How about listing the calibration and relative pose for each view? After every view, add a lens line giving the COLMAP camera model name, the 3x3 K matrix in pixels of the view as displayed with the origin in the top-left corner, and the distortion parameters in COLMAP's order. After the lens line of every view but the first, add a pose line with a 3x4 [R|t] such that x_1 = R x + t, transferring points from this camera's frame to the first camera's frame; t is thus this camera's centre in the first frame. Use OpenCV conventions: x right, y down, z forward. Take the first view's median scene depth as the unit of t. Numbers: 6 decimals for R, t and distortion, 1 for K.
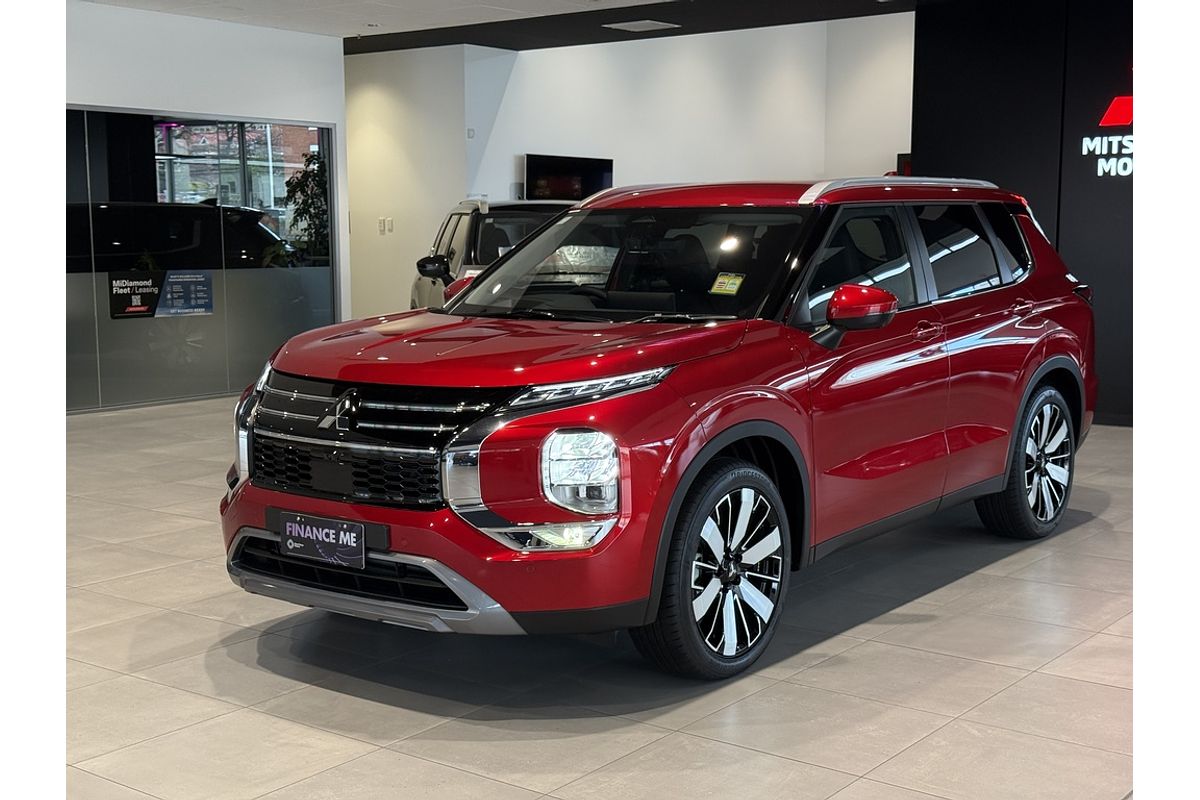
lens RADIAL K [[1502.3, 0, 600.0], [0, 1502.3, 400.0], [0, 0, 1]] dist [0.125934, -0.089126]
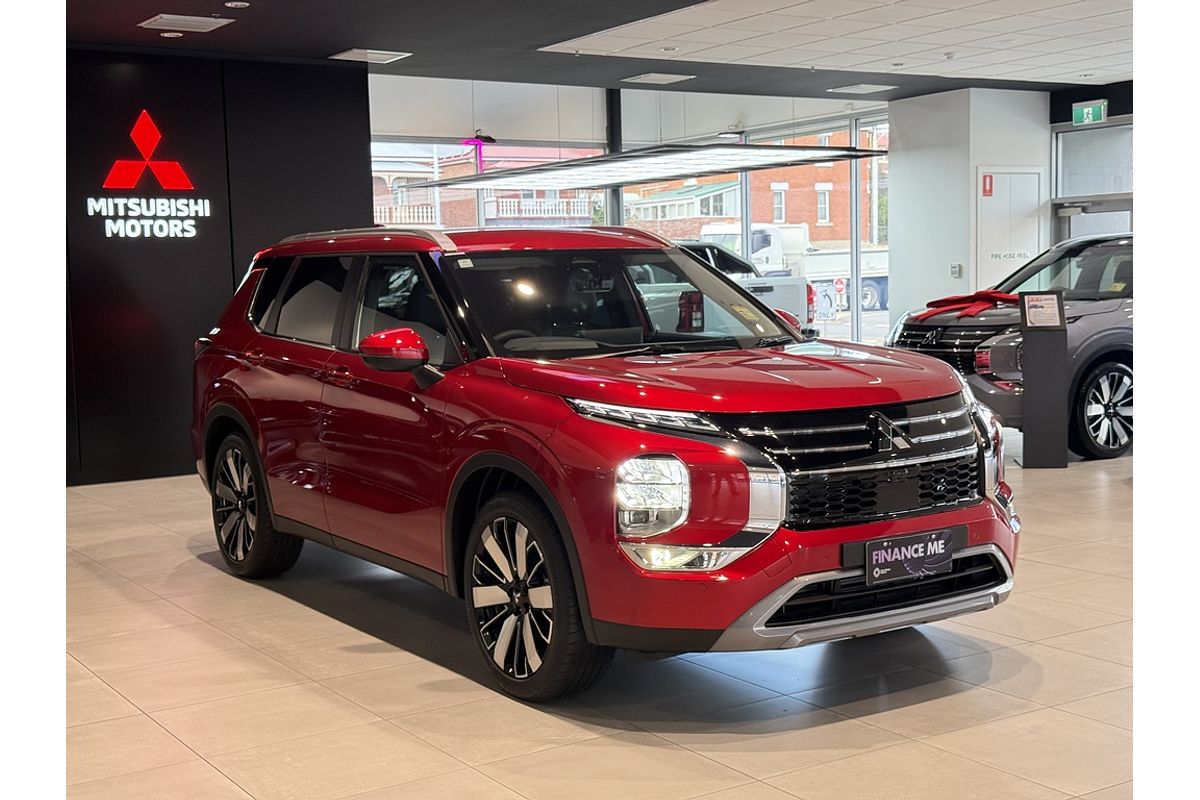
lens RADIAL K [[1509.1, 0, 602.4], [0, 1509.1, 420.5], [0, 0, 1]] dist [0.116349, -0.027229]
pose [[0.330383, -0.095908, 0.938962, -1.116193], [0.136229, 0.989253, 0.053112, -0.075862], [-0.933964, 0.110366, 0.339897, 0.768967]]
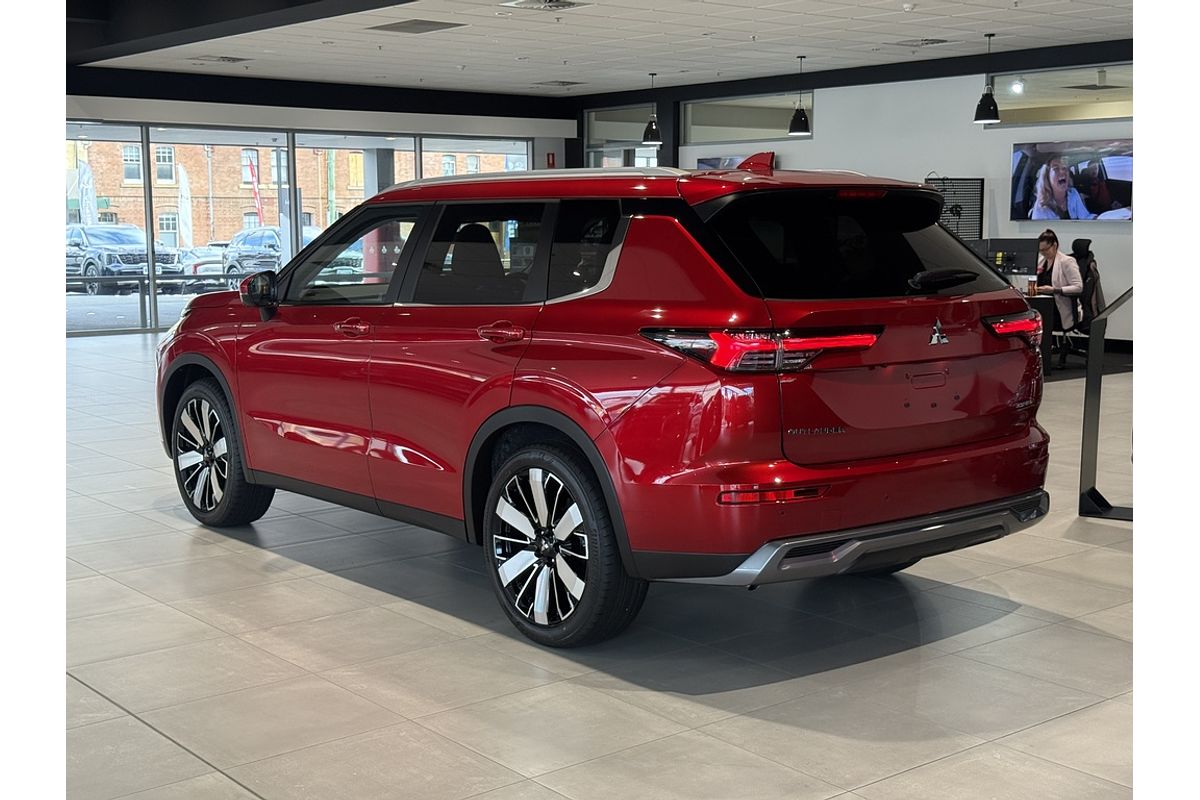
lens RADIAL K [[1502.3, 0, 600.0], [0, 1502.3, 400.0], [0, 0, 1]] dist [0.125934, -0.089126]
pose [[-0.233940, 0.129042, -0.963649, 1.380954], [-0.109121, 0.981406, 0.157910, -0.208988], [0.966108, 0.142096, -0.215509, 1.636766]]
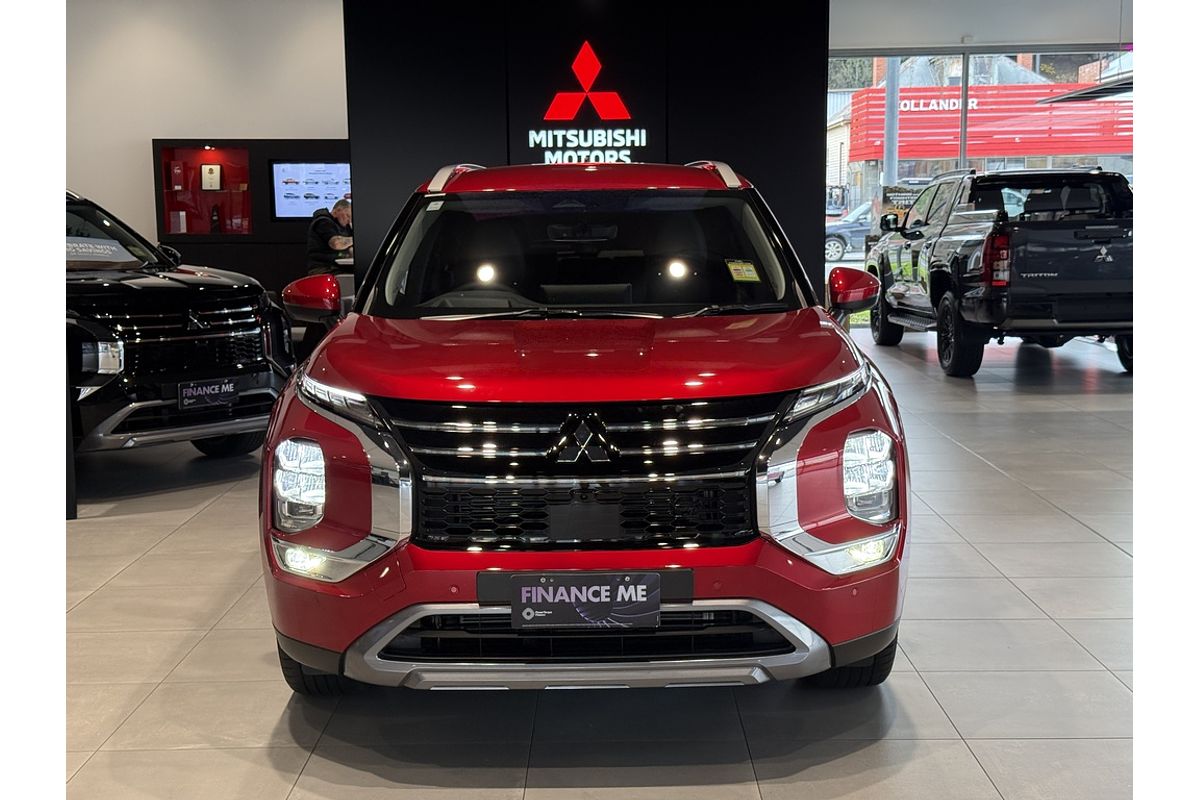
lens RADIAL K [[1502.3, 0, 600.0], [0, 1502.3, 400.0], [0, 0, 1]] dist [0.125934, -0.089126]
pose [[0.792296, -0.081925, 0.604612, -0.601669], [0.079698, 0.996350, 0.030568, -0.034587], [-0.604910, 0.023968, 0.795933, 0.328375]]
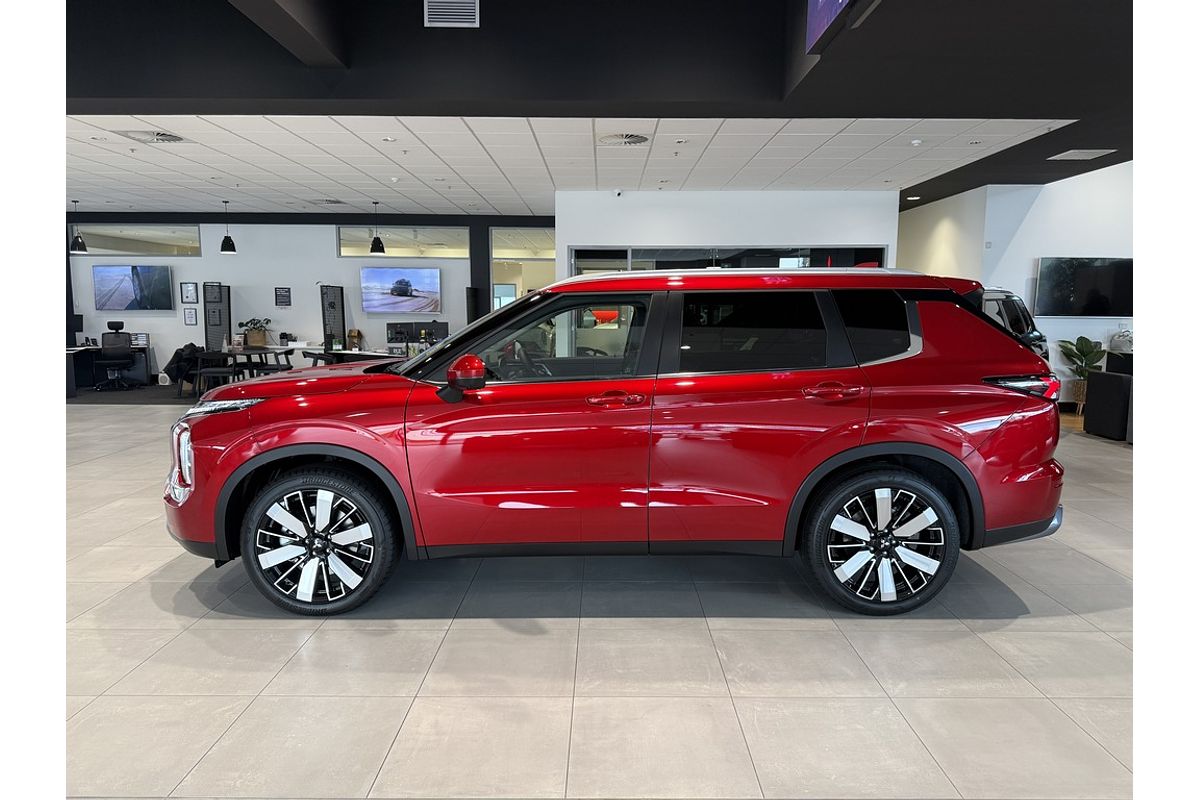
lens RADIAL K [[761.1, 0, 600.0], [0, 761.1, 400.0], [0, 0, 1]] dist [0.003370, -0.002466]
pose [[0.607825, 0.104476, -0.787168, 0.791047], [-0.100008, 0.993485, 0.054636, -0.088933], [0.787748, 0.045514, 0.614313, 0.737770]]
